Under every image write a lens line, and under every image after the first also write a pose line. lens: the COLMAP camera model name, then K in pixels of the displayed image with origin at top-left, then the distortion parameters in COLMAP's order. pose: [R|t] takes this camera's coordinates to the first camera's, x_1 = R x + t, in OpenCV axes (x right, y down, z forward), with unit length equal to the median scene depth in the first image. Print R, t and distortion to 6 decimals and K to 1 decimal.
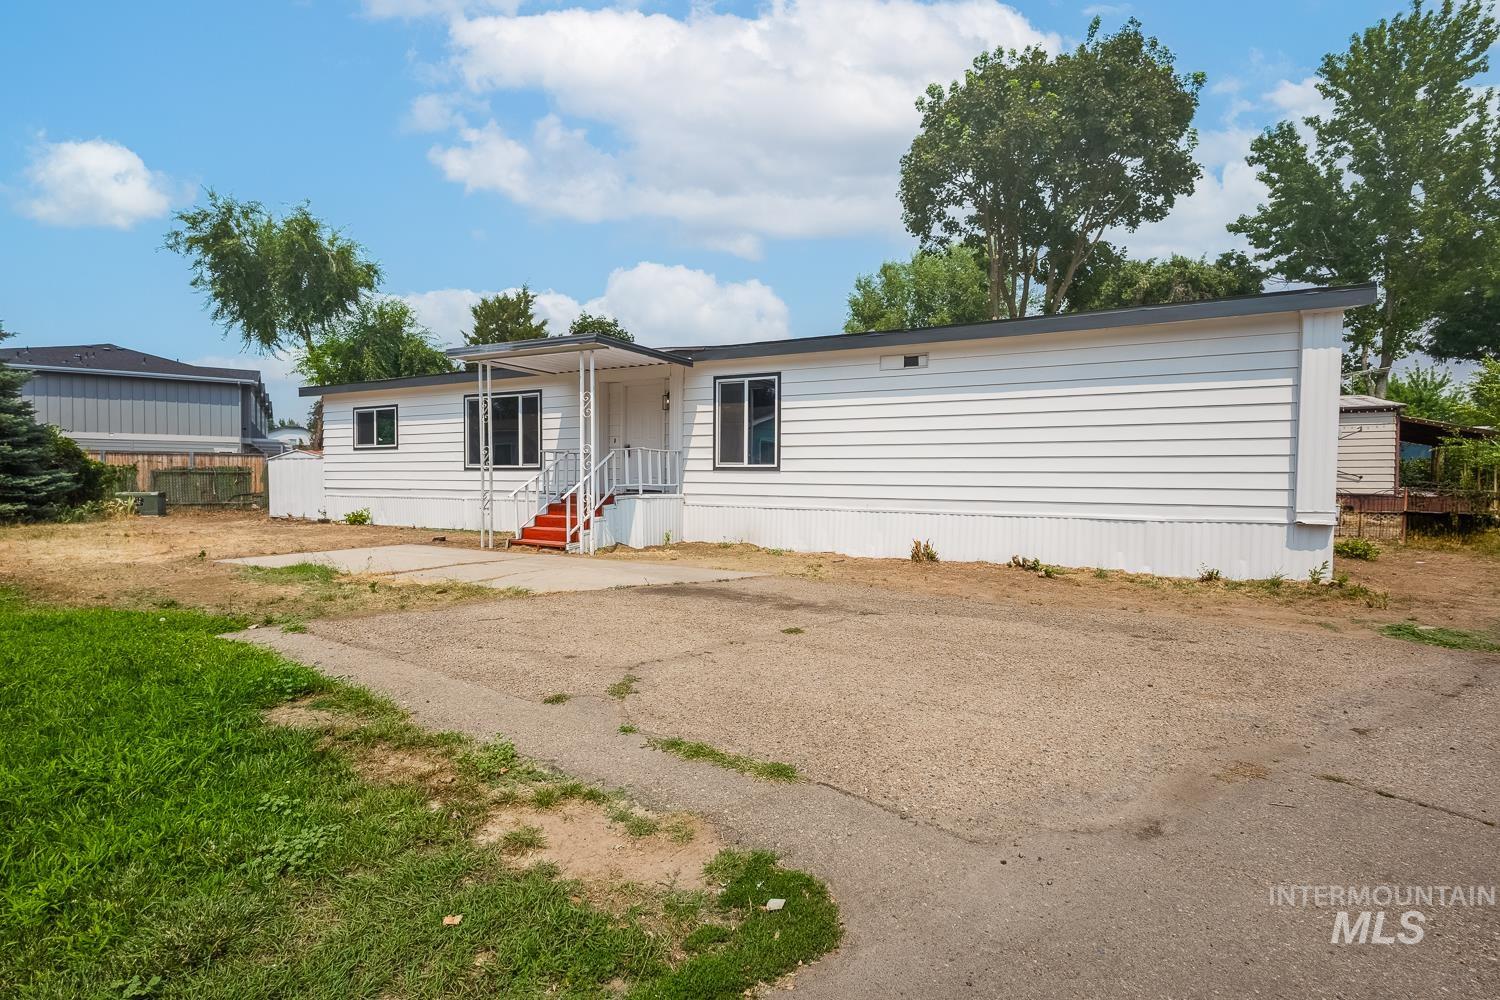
lens RADIAL K [[708.0, 0, 750.0], [0, 708.0, 500.0], [0, 0, 1]] dist [0.000942, 0.000131]
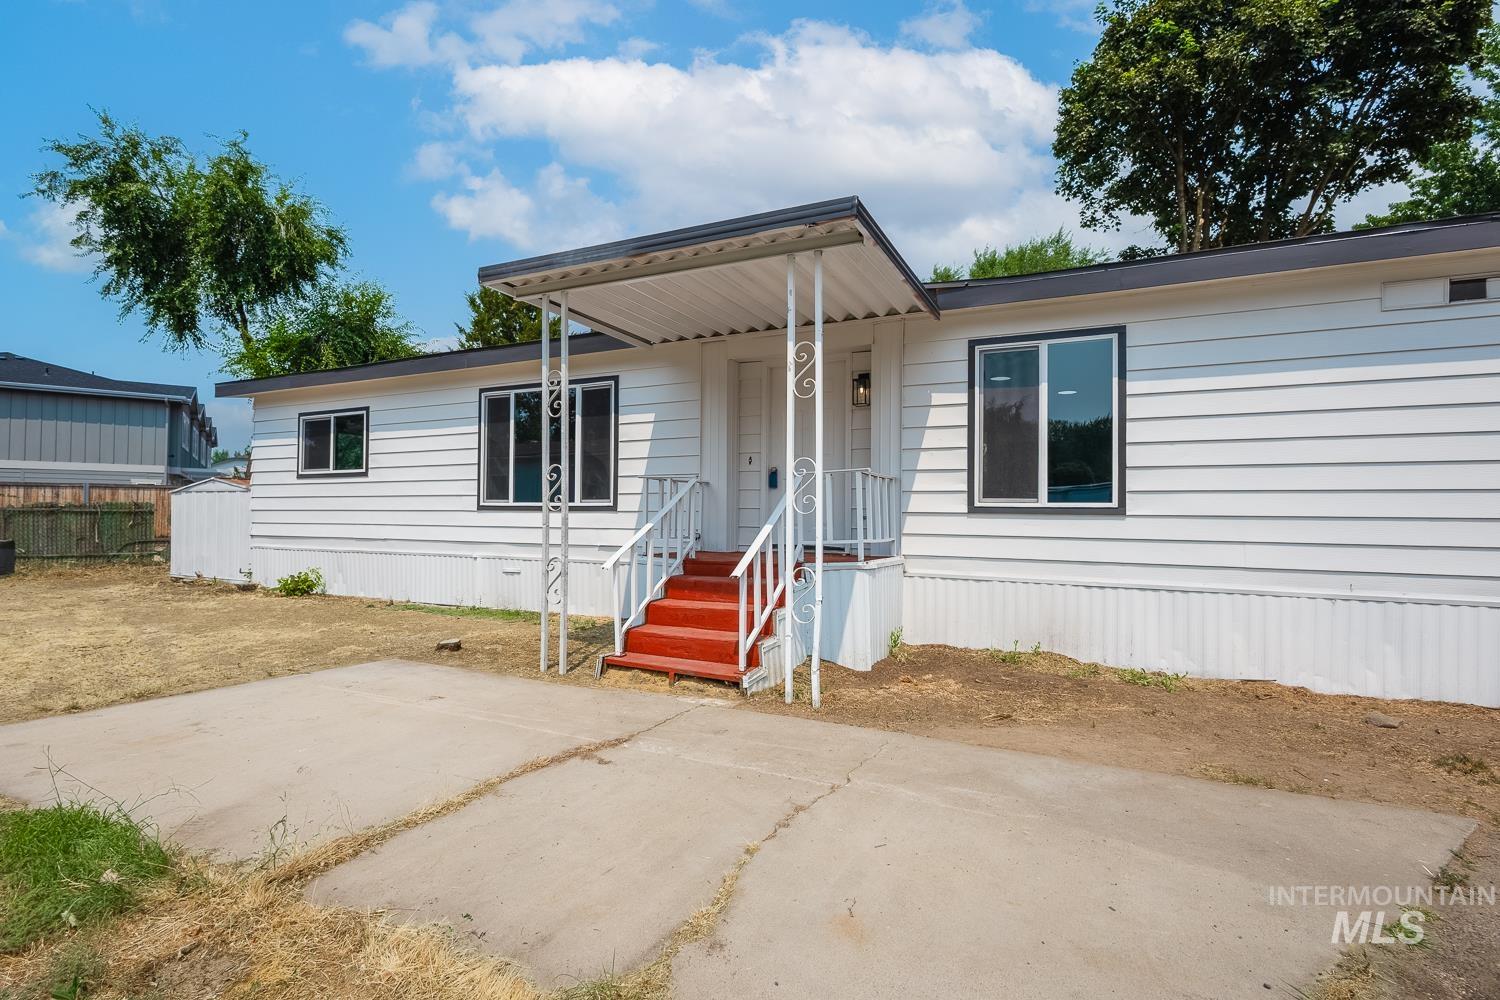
lens RADIAL K [[716.4, 0, 757.9], [0, 716.4, 504.9], [0, 0, 1]] dist [0.002506, 0.000193]
pose [[0.999061, 0.001659, 0.043298, -0.148949], [0.000238, 0.999042, -0.043771, -0.015333], [-0.043329, 0.043741, 0.998103, 0.292684]]
